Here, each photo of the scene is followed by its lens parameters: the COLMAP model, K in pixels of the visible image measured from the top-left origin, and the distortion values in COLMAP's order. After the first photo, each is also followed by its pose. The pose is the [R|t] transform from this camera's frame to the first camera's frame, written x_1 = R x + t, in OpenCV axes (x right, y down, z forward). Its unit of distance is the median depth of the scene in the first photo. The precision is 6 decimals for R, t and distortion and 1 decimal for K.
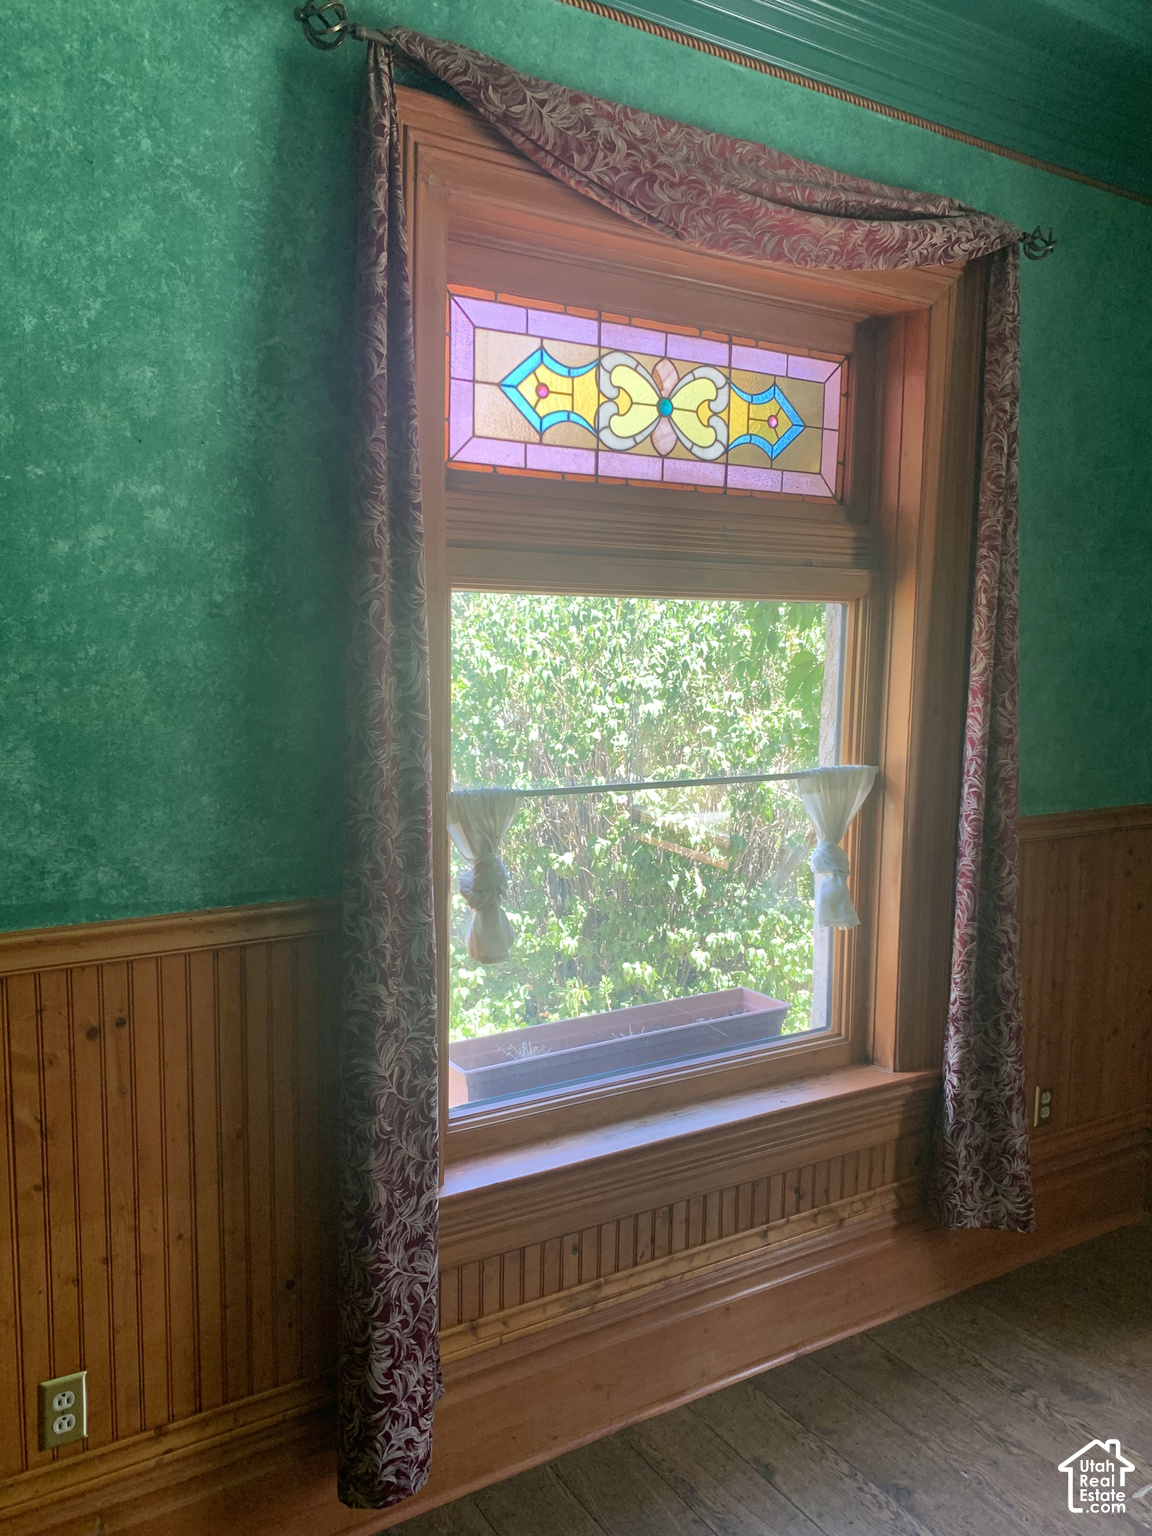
lens RADIAL K [[1177.6, 0, 582.1], [0, 1177.6, 766.5], [0, 0, 1]] dist [0.037881, -0.057789]
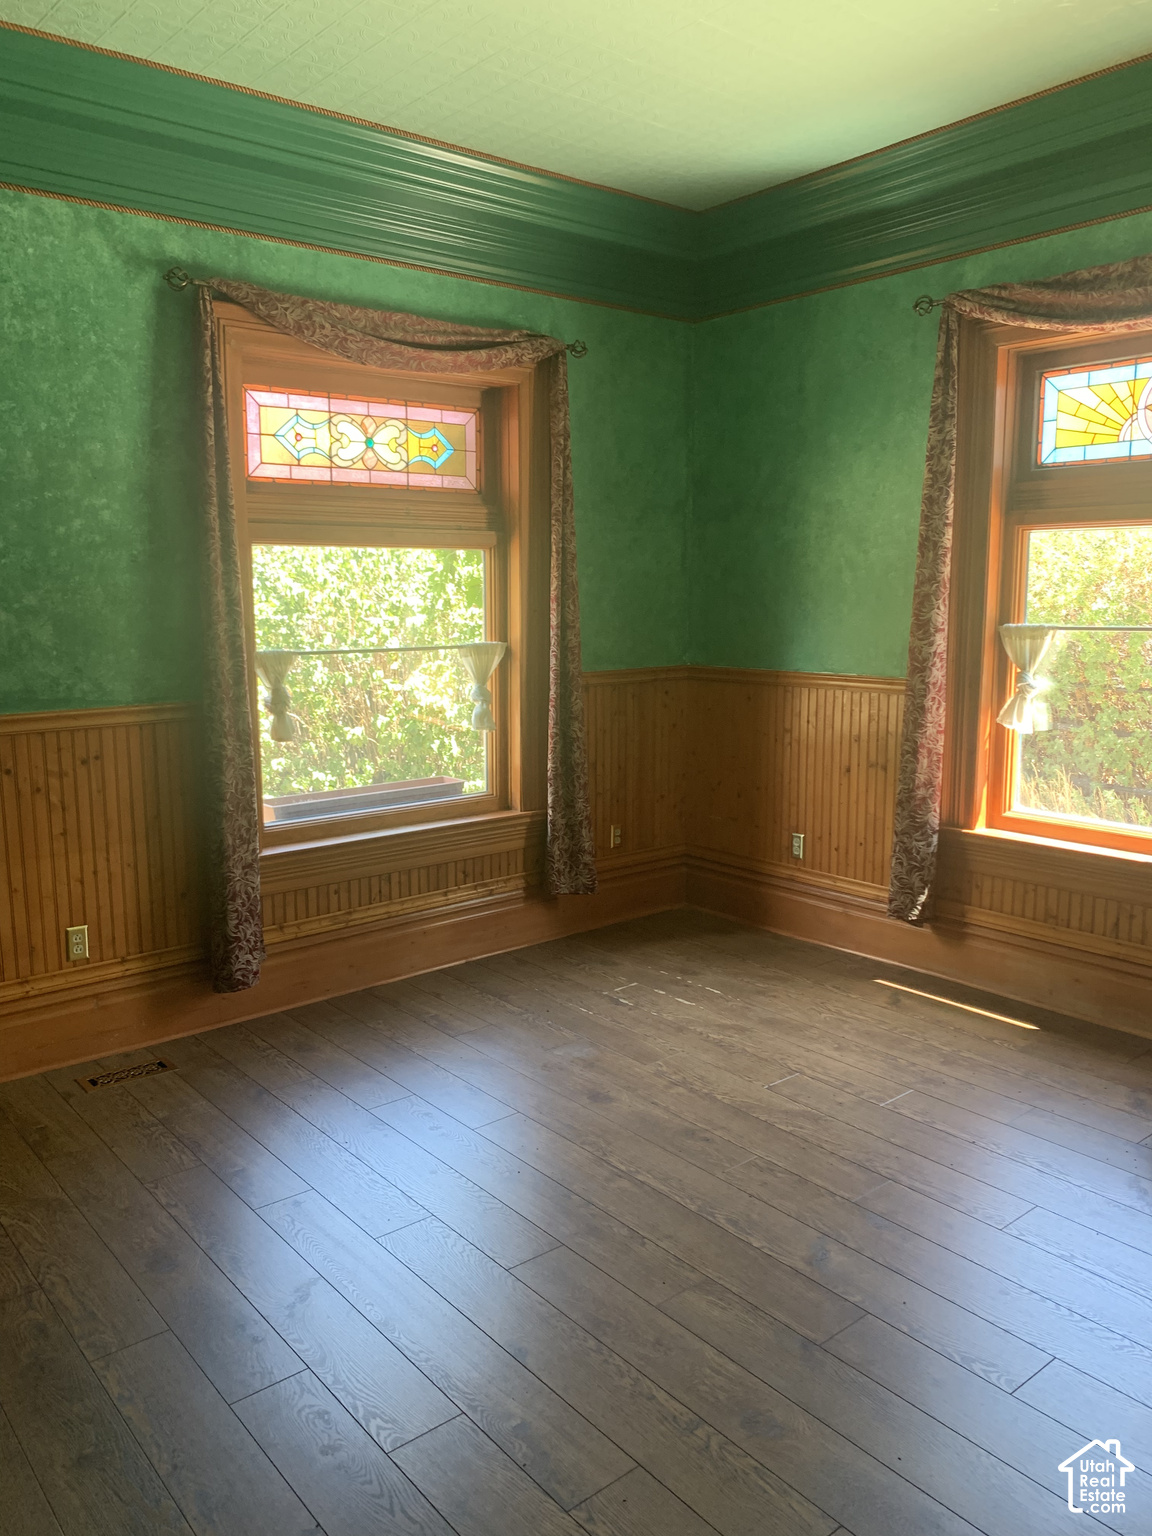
lens RADIAL K [[1177.6, 0, 582.1], [0, 1177.6, 766.5], [0, 0, 1]] dist [0.037881, -0.057789]
pose [[0.990184, -0.032968, 0.135827, 0.151206], [0.024924, 0.997856, 0.060510, 0.109482], [-0.137530, -0.056531, 0.988883, -1.025862]]
